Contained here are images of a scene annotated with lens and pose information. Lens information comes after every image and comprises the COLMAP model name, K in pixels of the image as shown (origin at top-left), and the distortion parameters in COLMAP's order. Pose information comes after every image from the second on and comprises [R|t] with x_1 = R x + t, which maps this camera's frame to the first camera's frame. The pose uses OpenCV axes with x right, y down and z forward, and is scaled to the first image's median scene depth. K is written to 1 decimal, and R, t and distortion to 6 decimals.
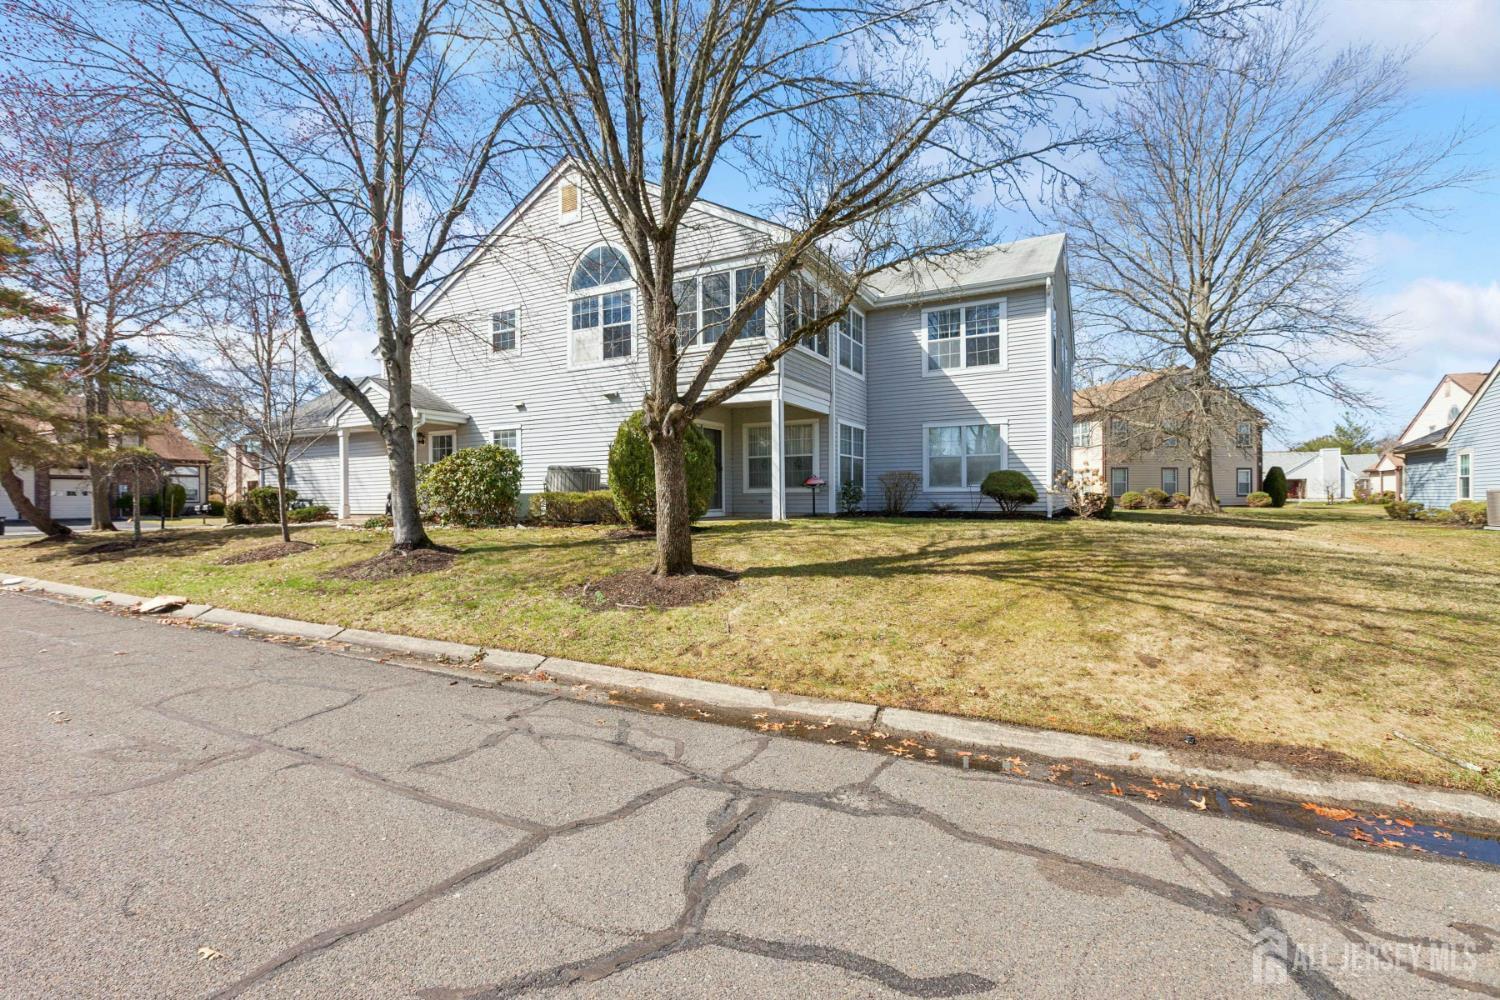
lens RADIAL K [[692.0, 0, 726.6], [0, 692.0, 489.8], [0, 0, 1]] dist [0.000549, 0.000041]
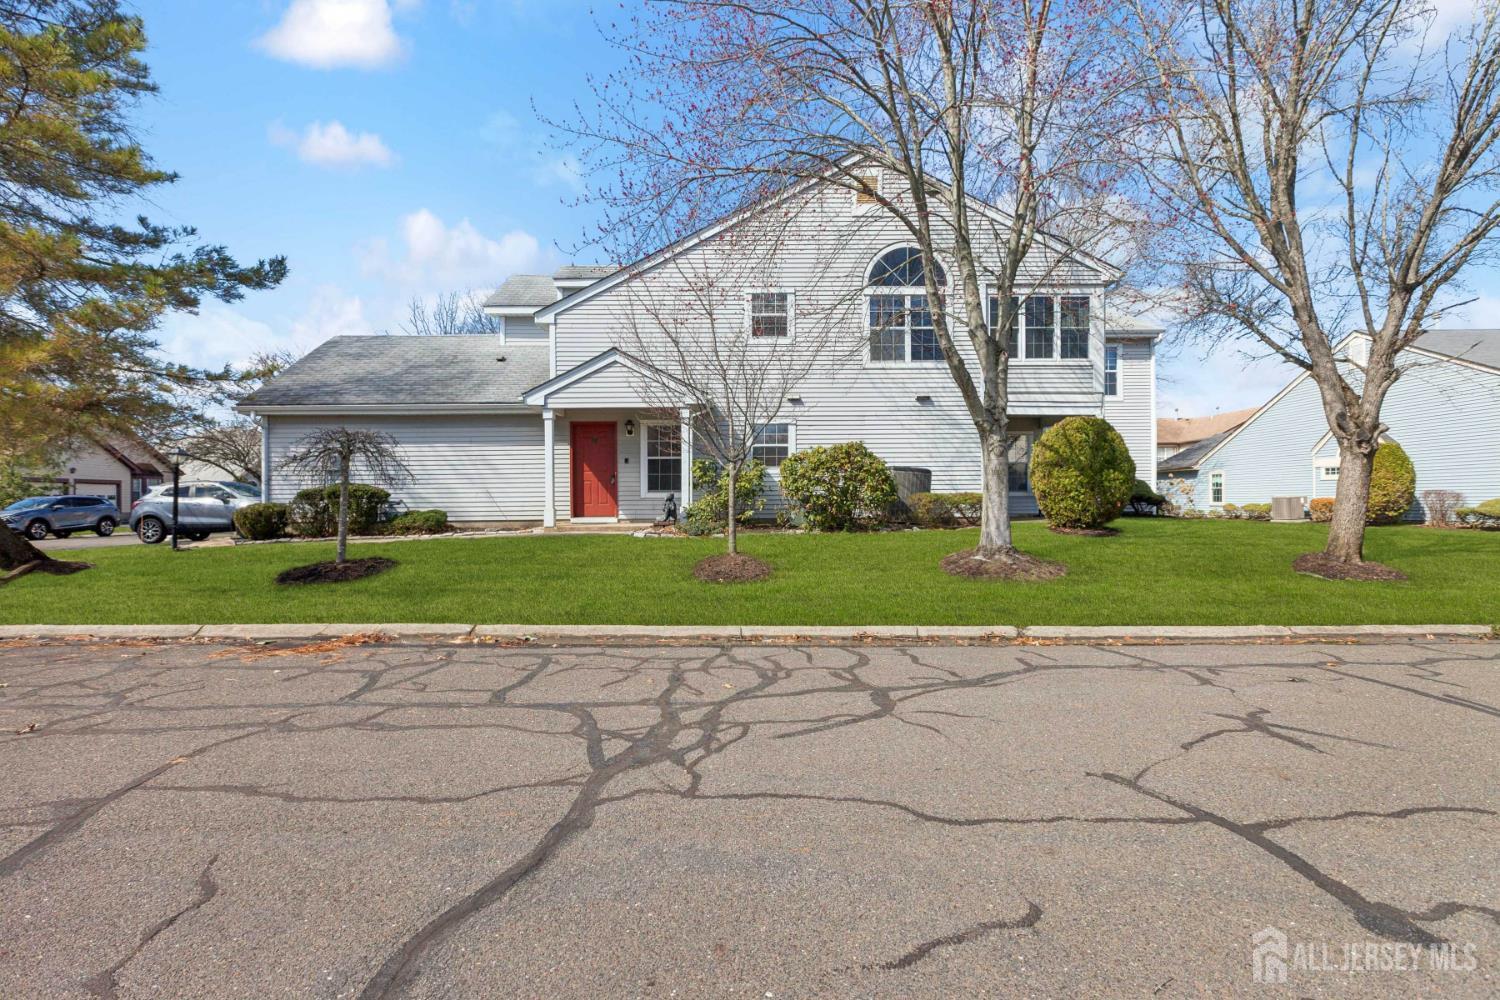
lens RADIAL K [[692.0, 0, 726.6], [0, 692.0, 489.8], [0, 0, 1]] dist [0.000549, 0.000041]
pose [[0.869433, 0.010853, 0.493932, -0.837937], [-0.007999, 0.999937, -0.007891, 0.006624], [-0.493987, 0.002910, 0.869465, 0.250678]]
